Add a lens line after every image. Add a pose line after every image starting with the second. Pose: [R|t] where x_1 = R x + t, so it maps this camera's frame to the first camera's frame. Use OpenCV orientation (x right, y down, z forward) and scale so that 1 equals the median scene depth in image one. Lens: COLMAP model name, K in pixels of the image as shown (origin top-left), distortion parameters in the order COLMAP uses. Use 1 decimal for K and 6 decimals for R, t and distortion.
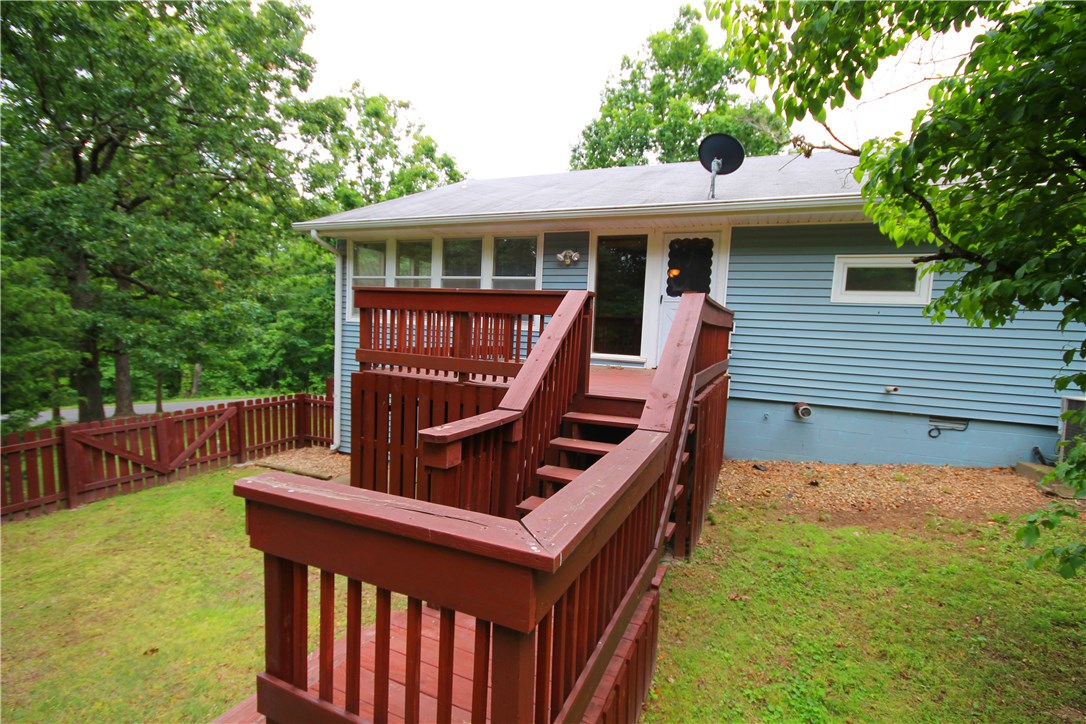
lens RADIAL K [[511.5, 0, 541.0], [0, 511.5, 367.1], [0, 0, 1]] dist [0.014544, -0.003204]
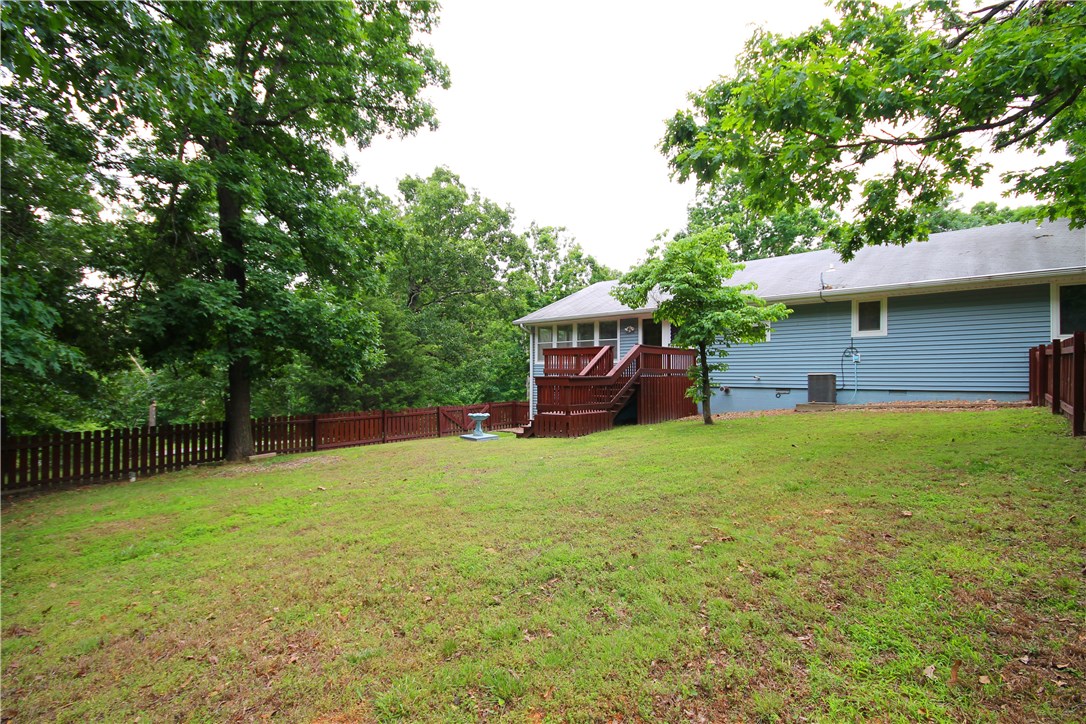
lens RADIAL K [[511.5, 0, 542.4], [0, 511.5, 364.2], [0, 0, 1]] dist [0.014544, -0.003204]
pose [[0.950358, -0.049705, -0.307163, 0.137952], [0.016852, 0.993932, -0.108697, 0.065384], [0.310702, 0.098124, 0.945429, -0.459394]]
